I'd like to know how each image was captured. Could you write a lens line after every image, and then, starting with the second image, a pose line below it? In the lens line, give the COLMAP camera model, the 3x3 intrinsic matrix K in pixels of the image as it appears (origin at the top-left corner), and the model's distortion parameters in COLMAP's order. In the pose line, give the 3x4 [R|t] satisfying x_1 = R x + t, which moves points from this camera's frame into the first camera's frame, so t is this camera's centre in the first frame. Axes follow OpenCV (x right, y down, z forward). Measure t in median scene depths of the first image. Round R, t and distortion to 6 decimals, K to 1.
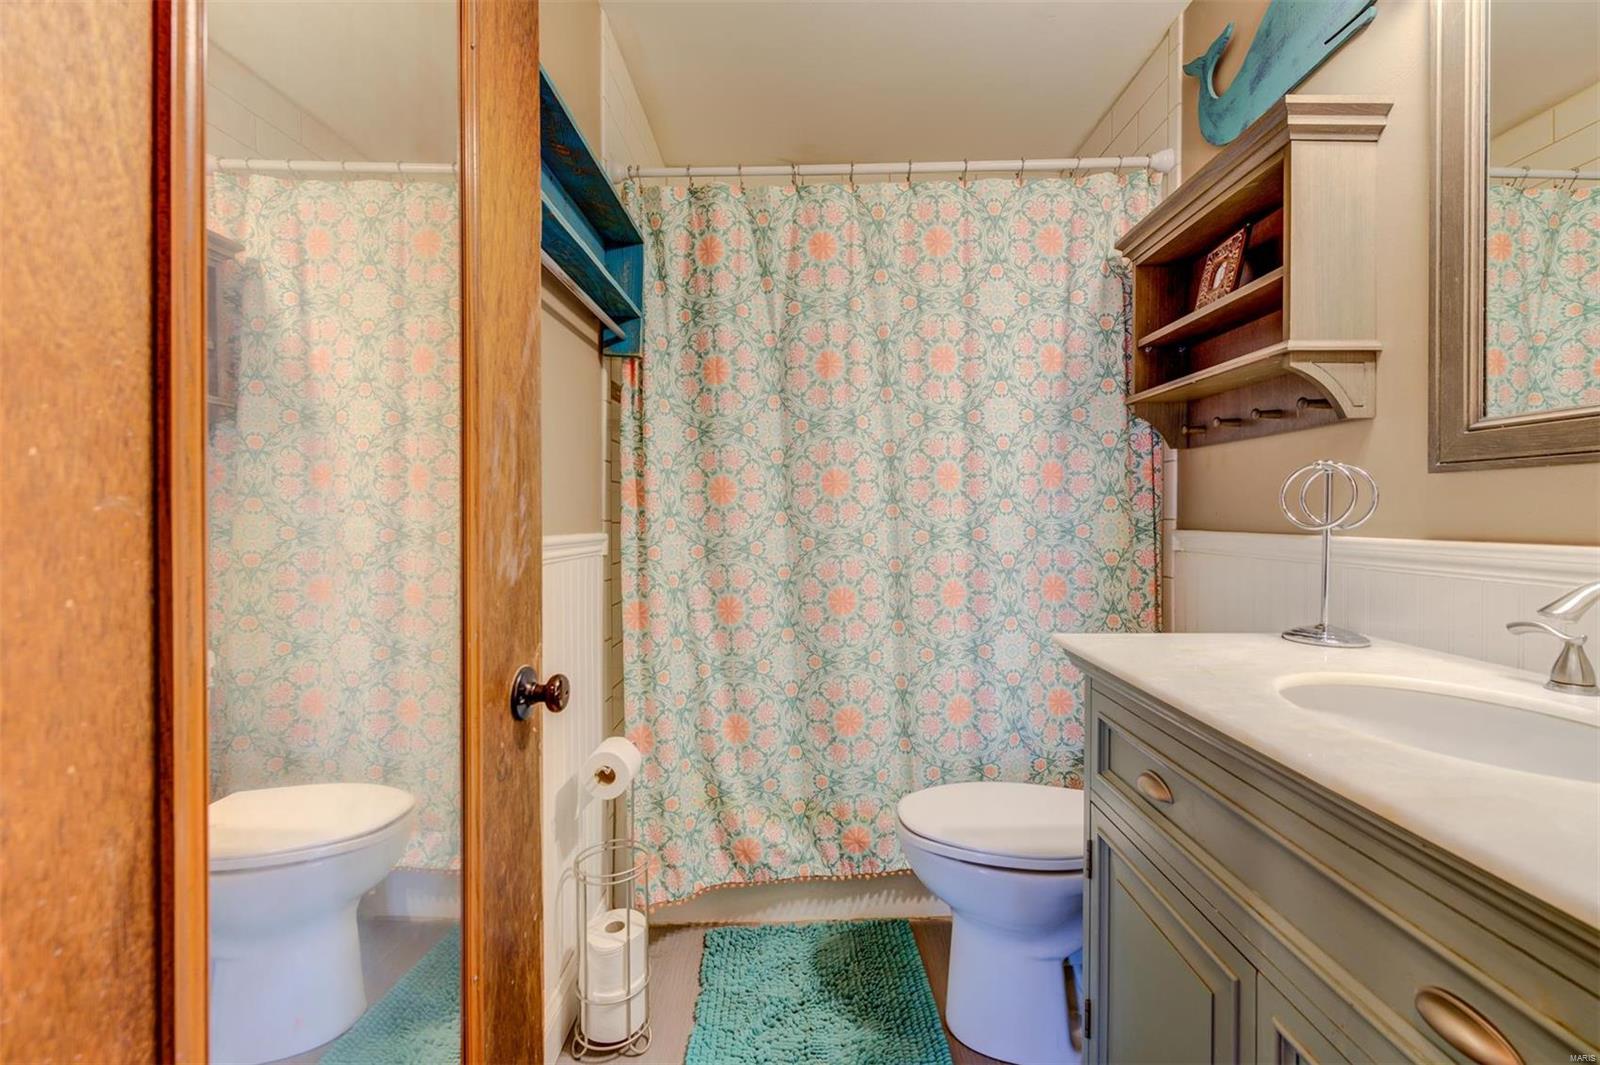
lens RADIAL K [[644.1, 0, 794.7], [0, 644.1, 526.9], [0, 0, 1]] dist [0.010006, -0.002940]
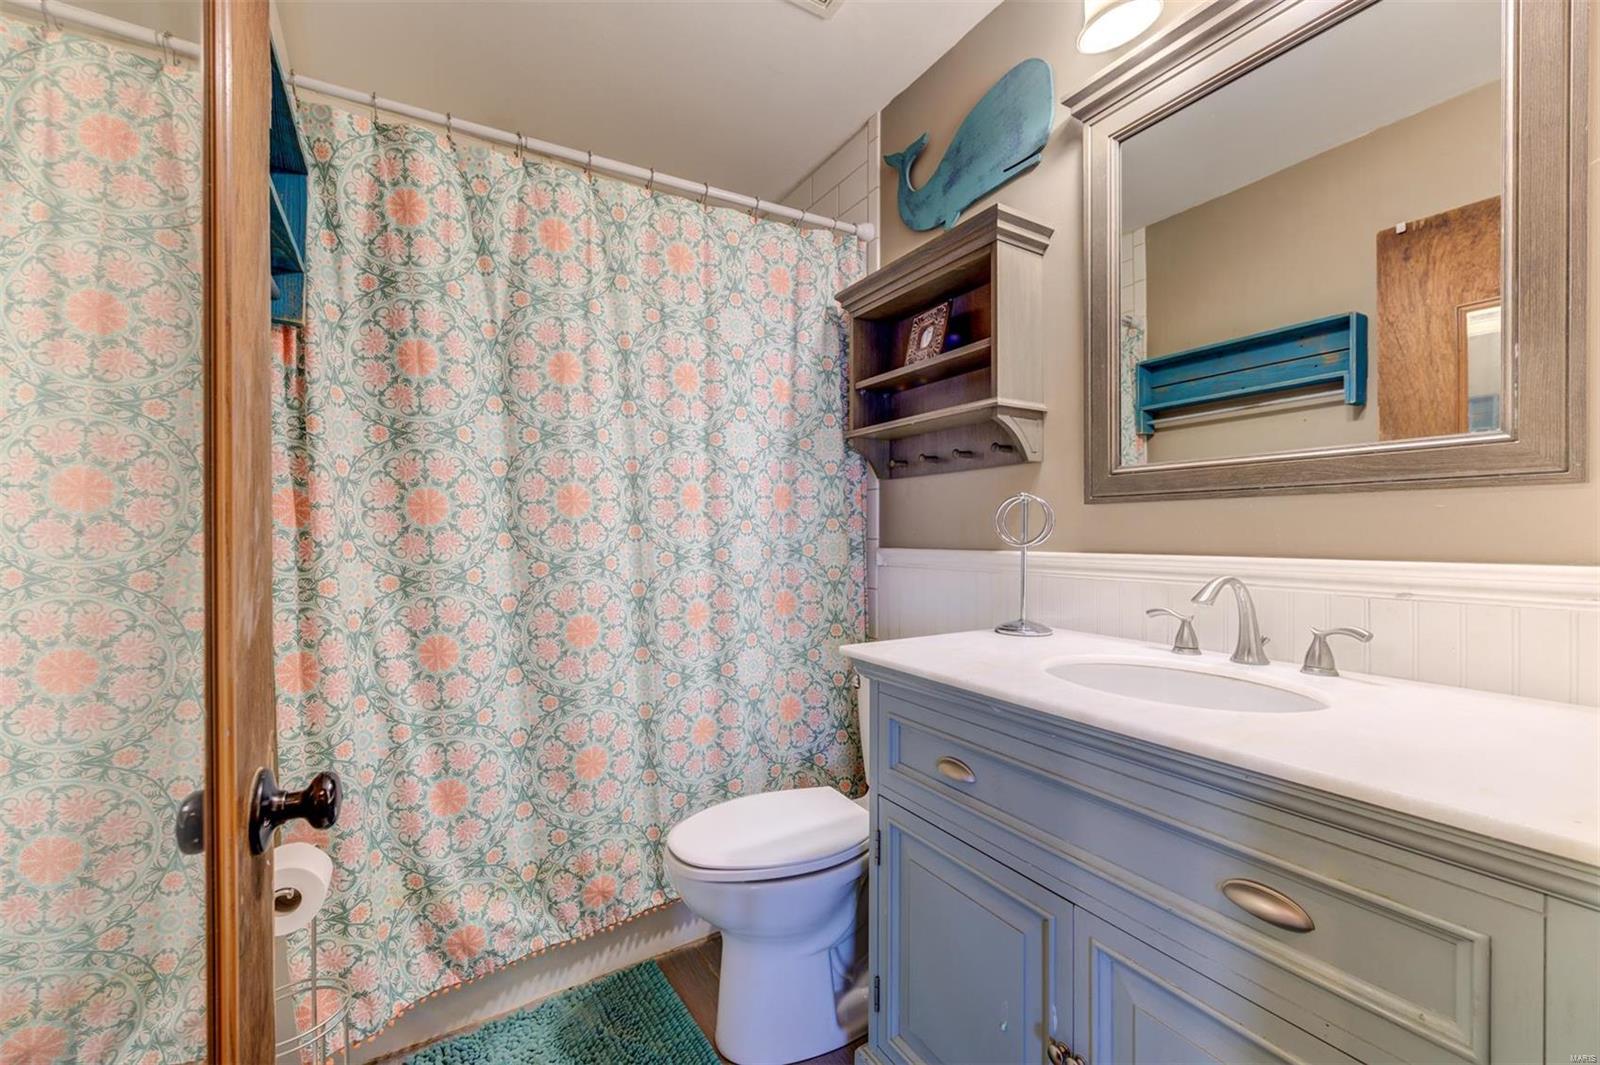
lens RADIAL K [[637.7, 0, 791.4], [0, 637.7, 542.5], [0, 0, 1]] dist [0.010920, -0.005574]
pose [[0.862210, -0.008402, 0.506481, -0.127282], [0.012812, 0.999904, -0.005222, -0.001416], [-0.506389, 0.010991, 0.862235, 0.076070]]
